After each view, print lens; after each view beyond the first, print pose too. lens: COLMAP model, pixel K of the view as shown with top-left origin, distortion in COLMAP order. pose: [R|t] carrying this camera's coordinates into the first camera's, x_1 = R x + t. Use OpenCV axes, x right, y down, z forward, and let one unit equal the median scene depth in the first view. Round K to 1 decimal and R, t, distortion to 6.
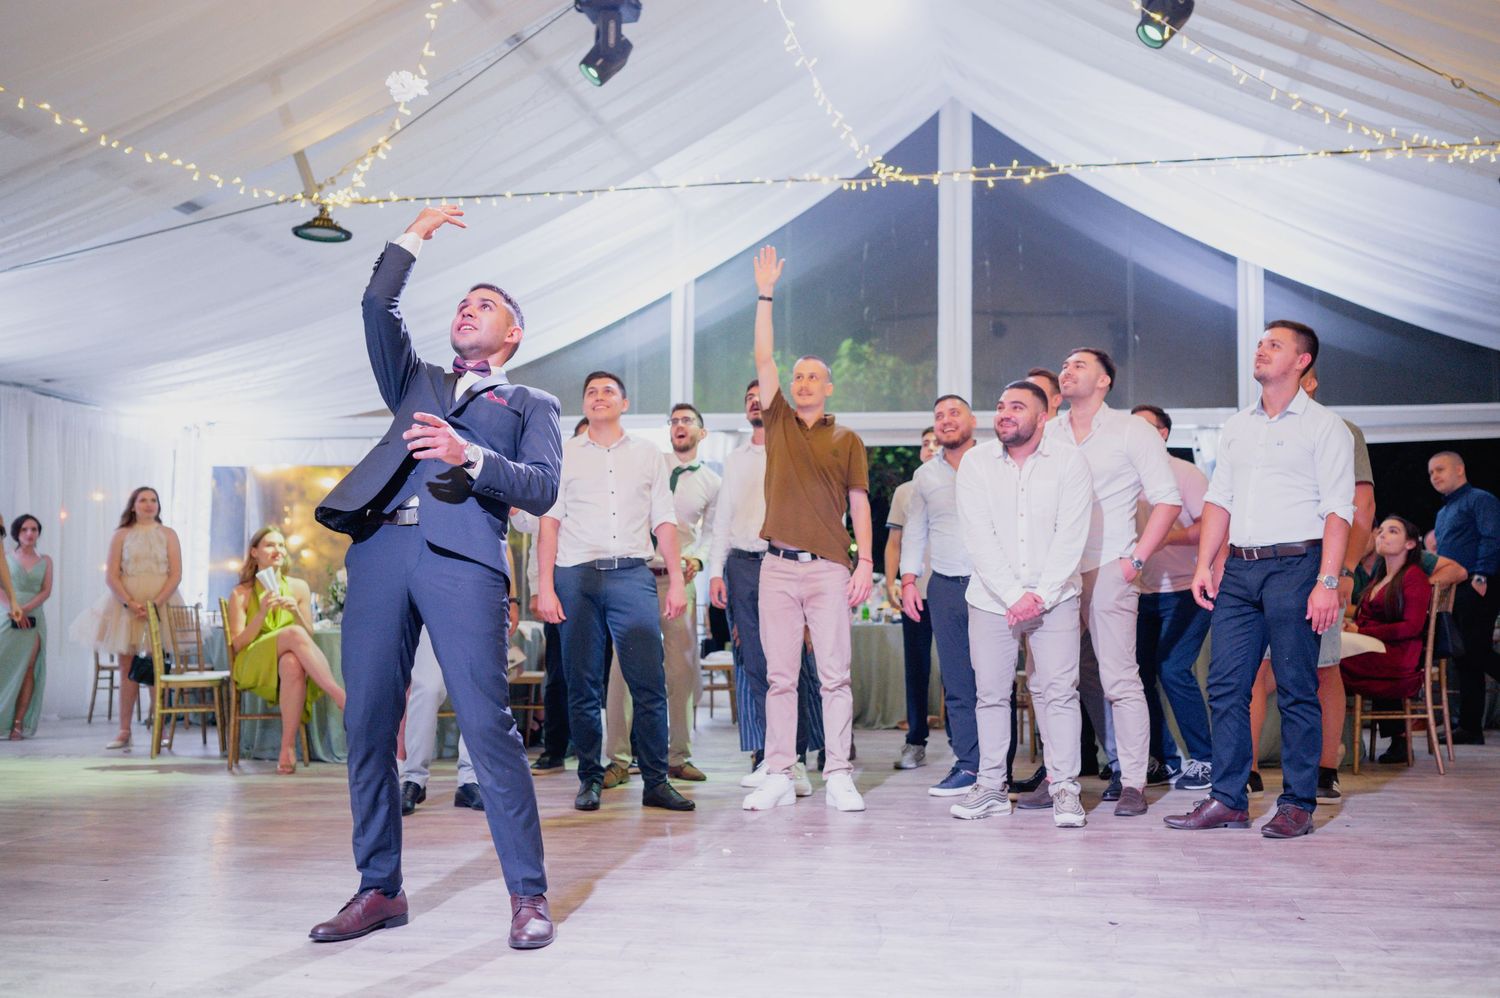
lens RADIAL K [[1472.4, 0, 750.0], [0, 1472.4, 499.0], [0, 0, 1]] dist [-0.004652, 0.002194]
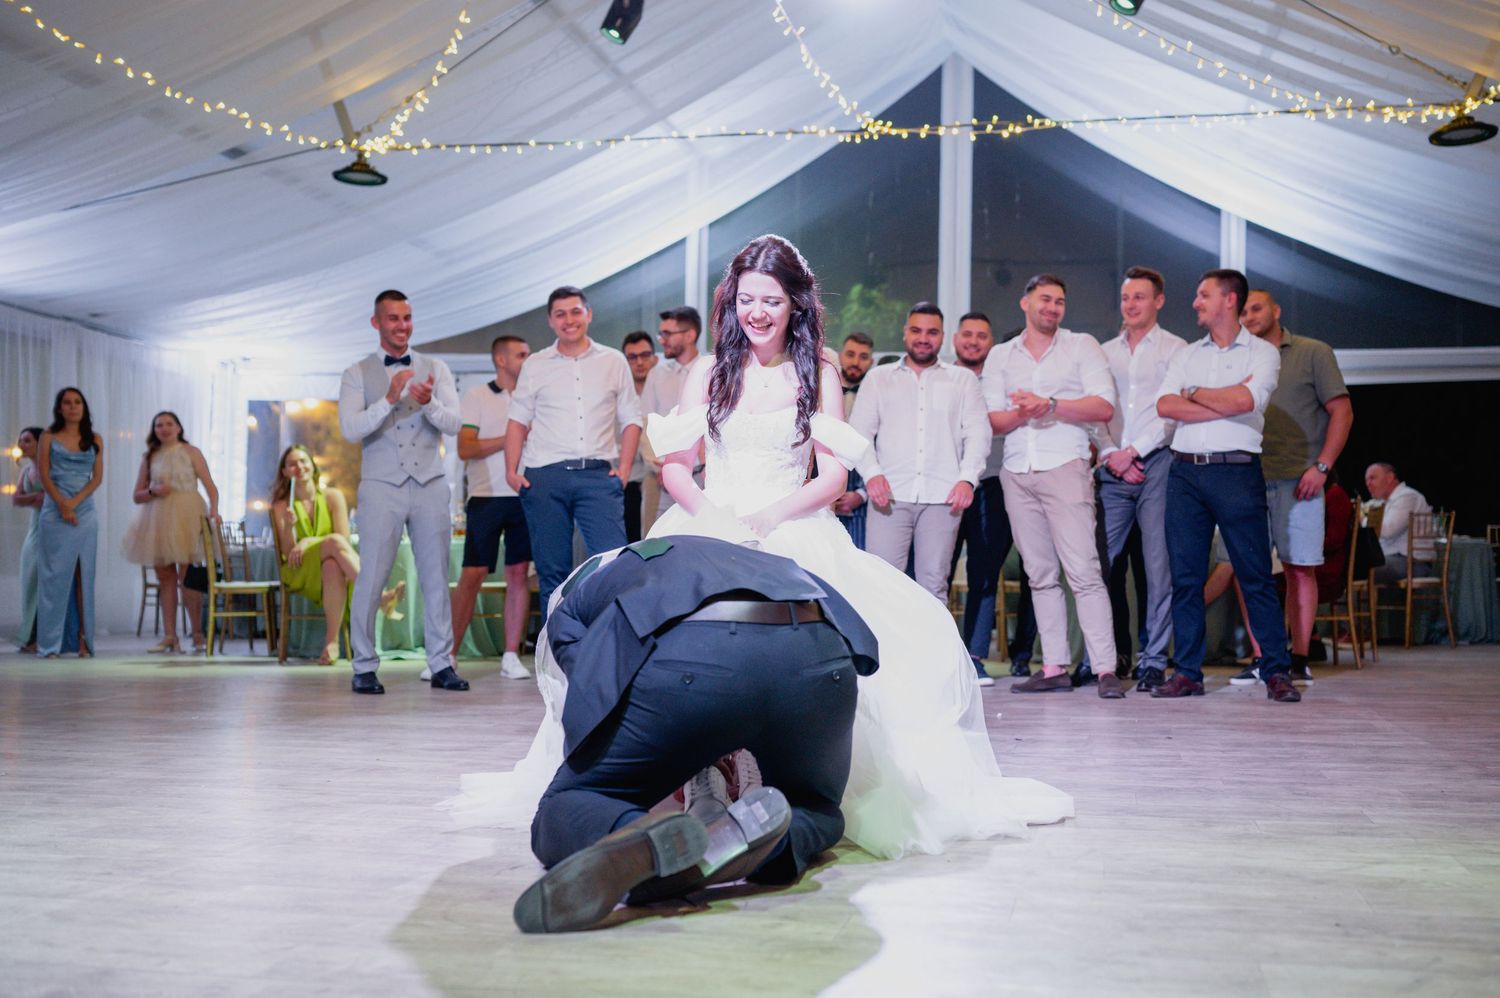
lens RADIAL K [[1522.3, 0, 790.3], [0, 1522.3, 514.8], [0, 0, 1]] dist [-0.008672, 0.008641]
pose [[0.999938, 0.007539, 0.008229, 0.019090], [-0.007844, 0.999259, 0.037675, 0.023391], [-0.007939, -0.037738, 0.999256, -0.132860]]
